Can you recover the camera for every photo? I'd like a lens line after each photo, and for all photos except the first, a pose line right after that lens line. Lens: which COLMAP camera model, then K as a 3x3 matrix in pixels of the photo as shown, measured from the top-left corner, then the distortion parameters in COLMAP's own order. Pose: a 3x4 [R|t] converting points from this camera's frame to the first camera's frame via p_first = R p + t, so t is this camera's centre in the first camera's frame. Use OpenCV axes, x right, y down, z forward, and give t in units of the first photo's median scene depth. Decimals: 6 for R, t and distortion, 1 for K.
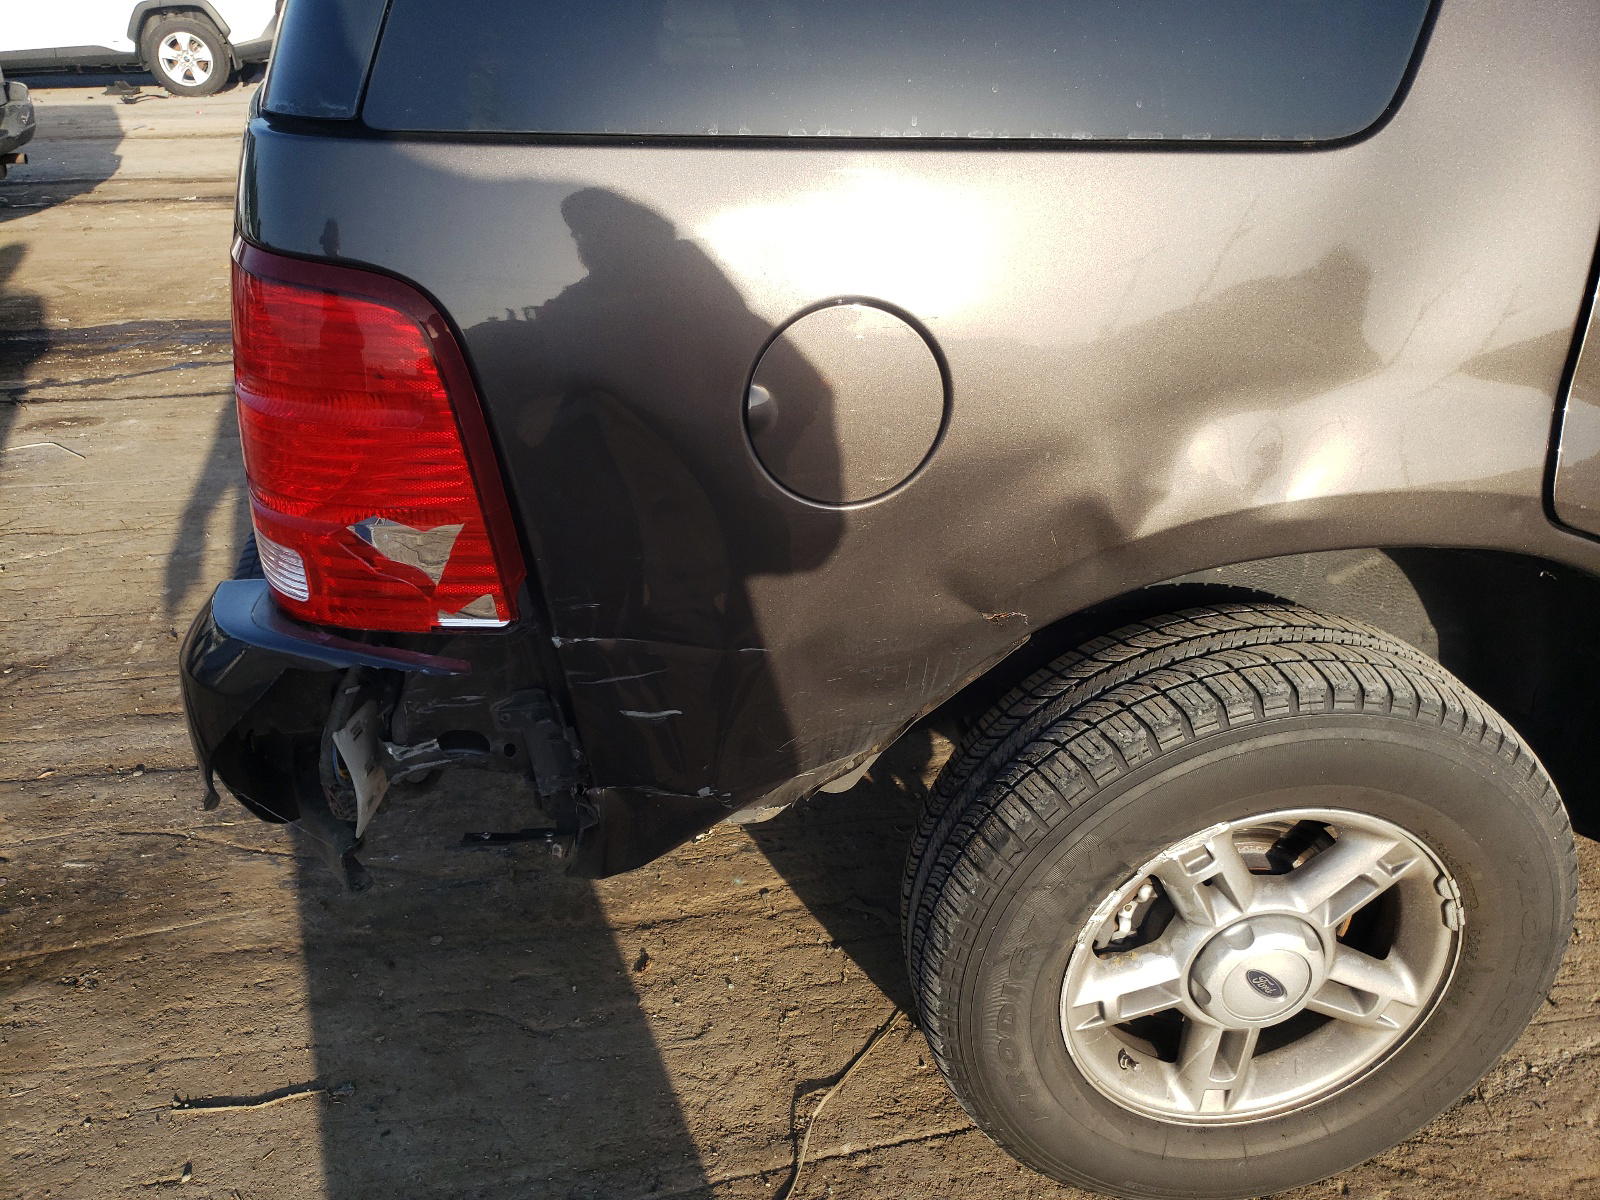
lens RADIAL K [[1380.9, 0, 800.0], [0, 1380.9, 600.0], [0, 0, 1]] dist [0.037218, 0.008295]
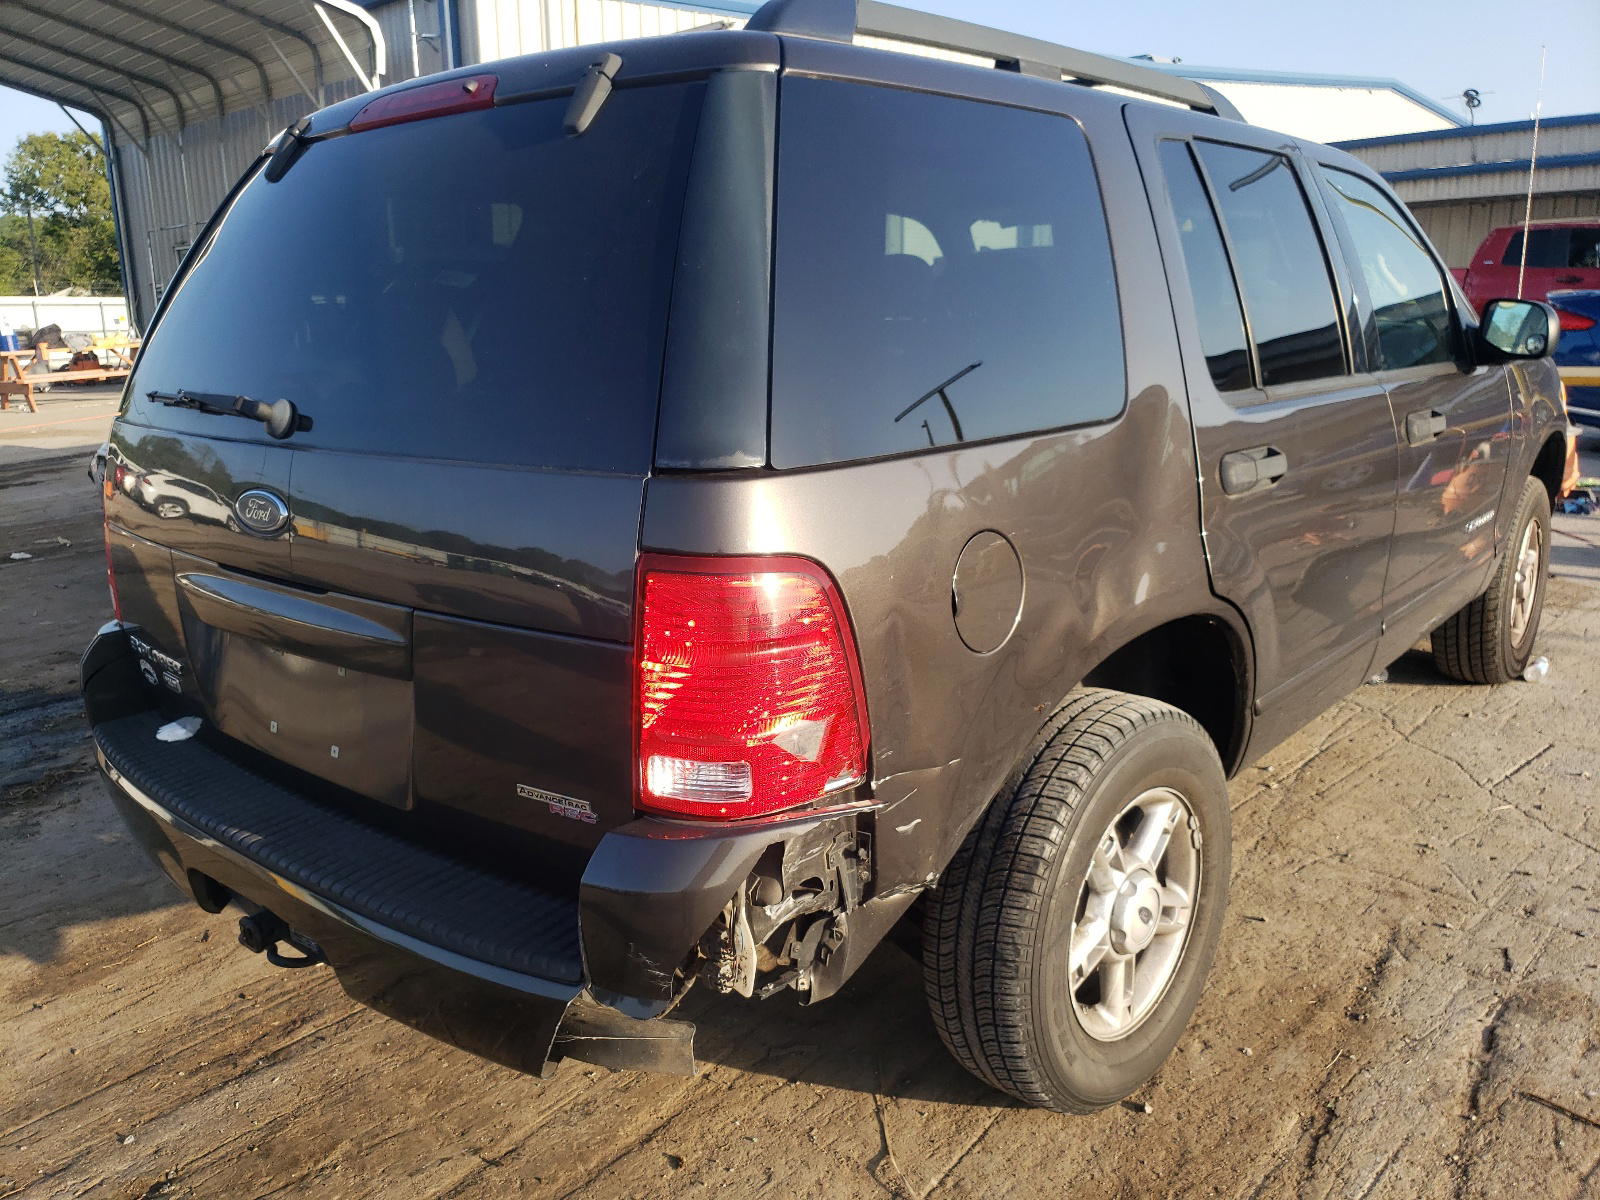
lens RADIAL K [[1380.9, 0, 800.0], [0, 1380.9, 600.0], [0, 0, 1]] dist [0.037218, 0.008295]
pose [[0.758605, -0.186823, 0.624192, -0.890428], [0.328834, 0.936829, -0.119249, -0.003971], [-0.562482, 0.295718, 0.772117, -0.116381]]
